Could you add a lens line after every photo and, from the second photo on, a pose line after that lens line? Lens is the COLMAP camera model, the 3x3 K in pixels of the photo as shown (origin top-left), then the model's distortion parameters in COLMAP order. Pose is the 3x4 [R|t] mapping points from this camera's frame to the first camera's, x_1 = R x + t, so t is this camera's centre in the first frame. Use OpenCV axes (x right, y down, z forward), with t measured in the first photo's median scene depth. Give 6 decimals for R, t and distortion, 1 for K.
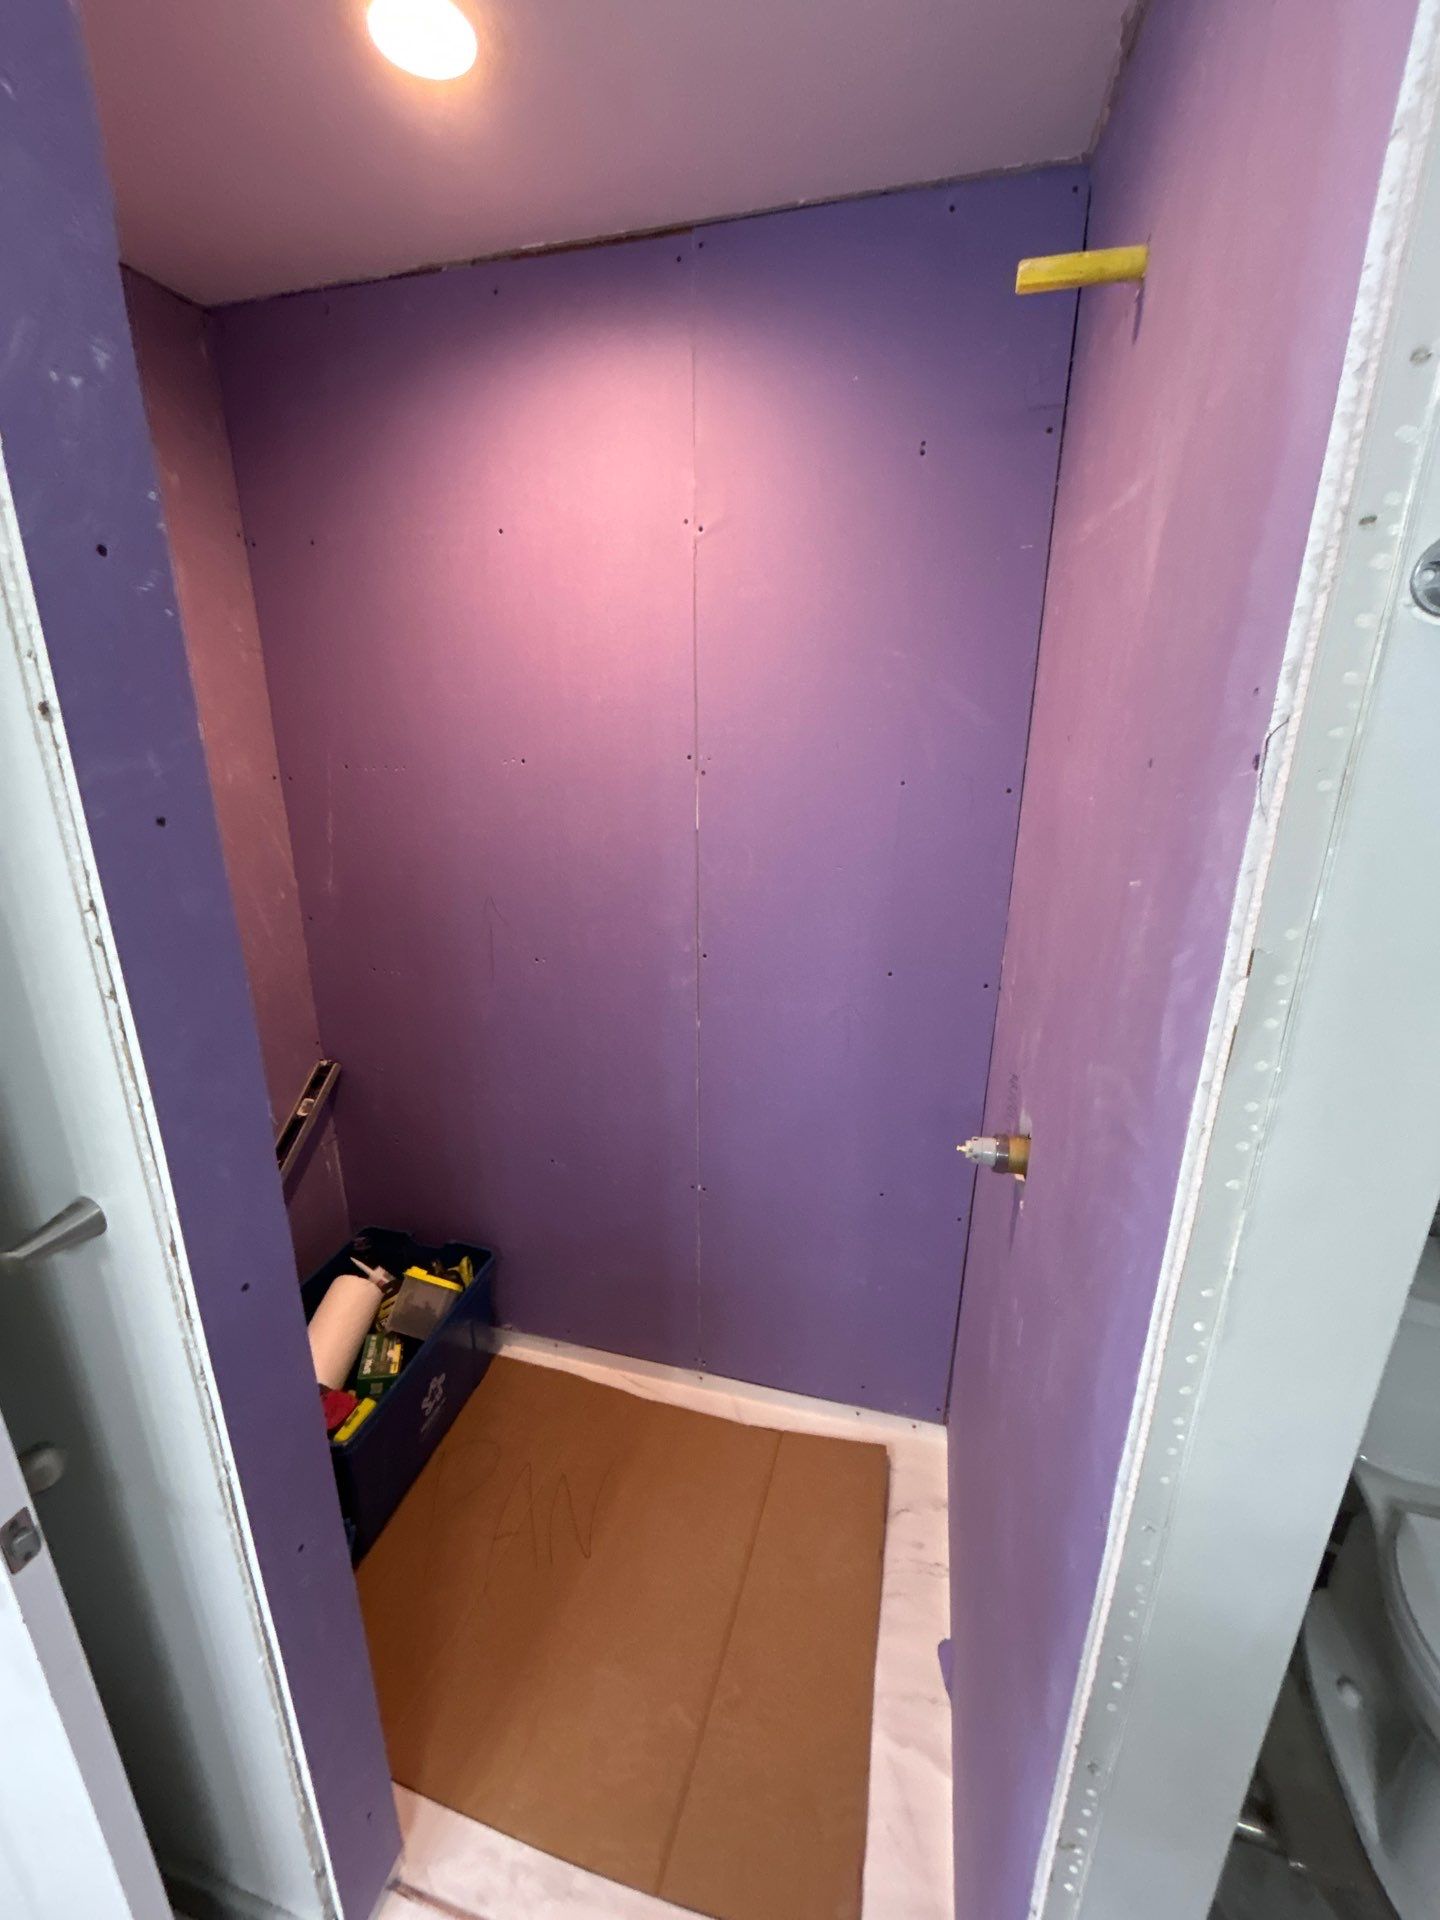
lens RADIAL K [[770.1, 0, 723.4], [0, 770.1, 961.3], [0, 0, 1]] dist [0.001941, 0.000250]
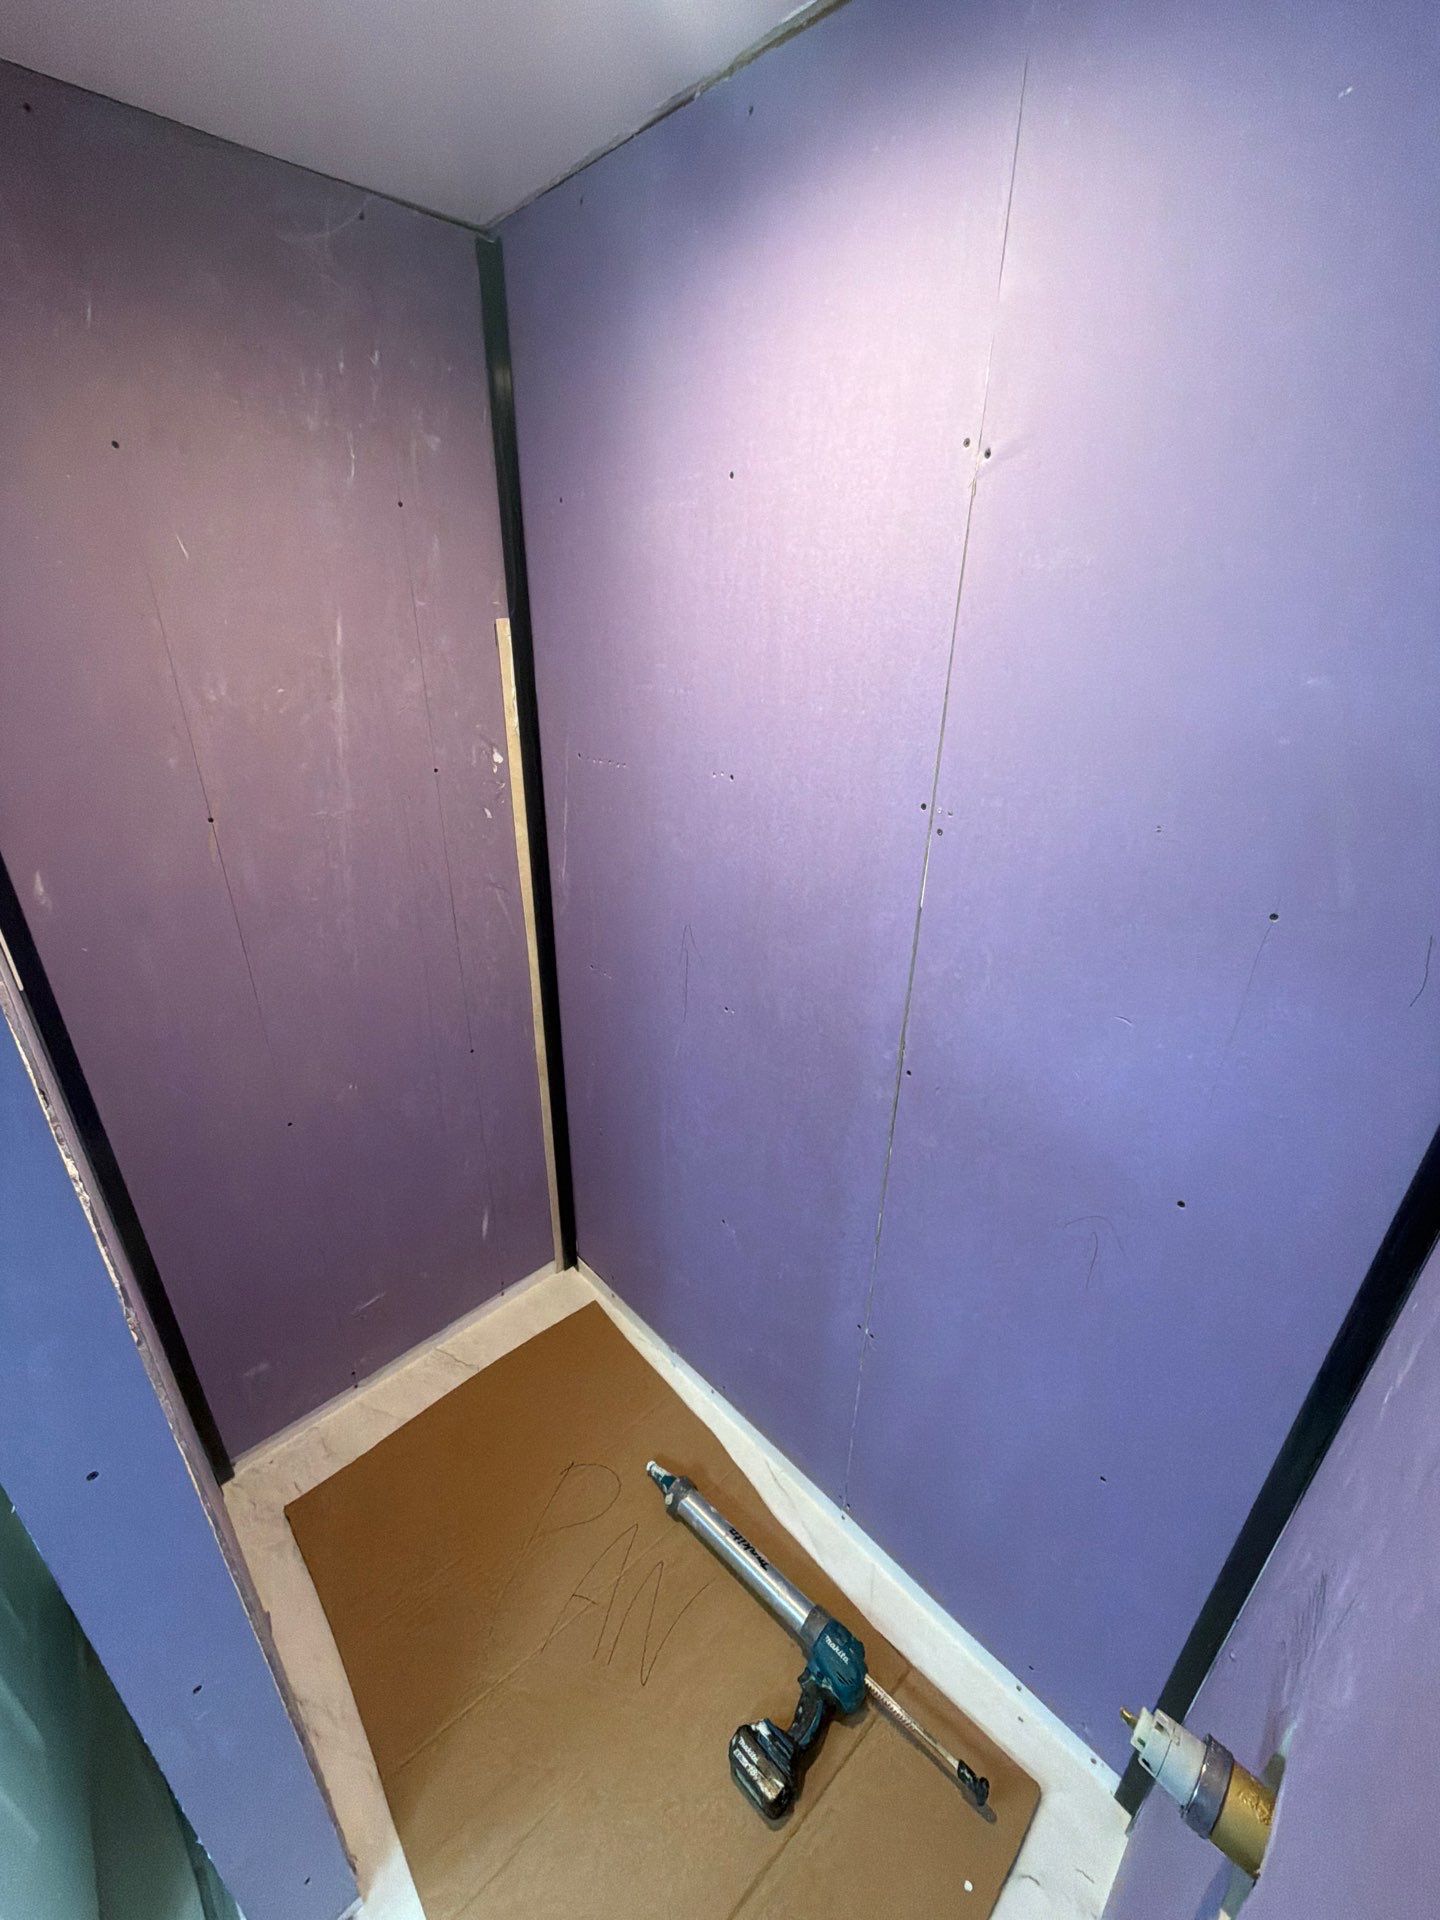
lens RADIAL K [[770.1, 0, 712.0], [0, 770.1, 966.2], [0, 0, 1]] dist [0.001941, 0.000250]
pose [[0.862874, 0.214802, -0.457504, 0.137643], [-0.162477, 0.975036, 0.151348, -0.200699], [0.478592, -0.056261, 0.876233, 0.303852]]
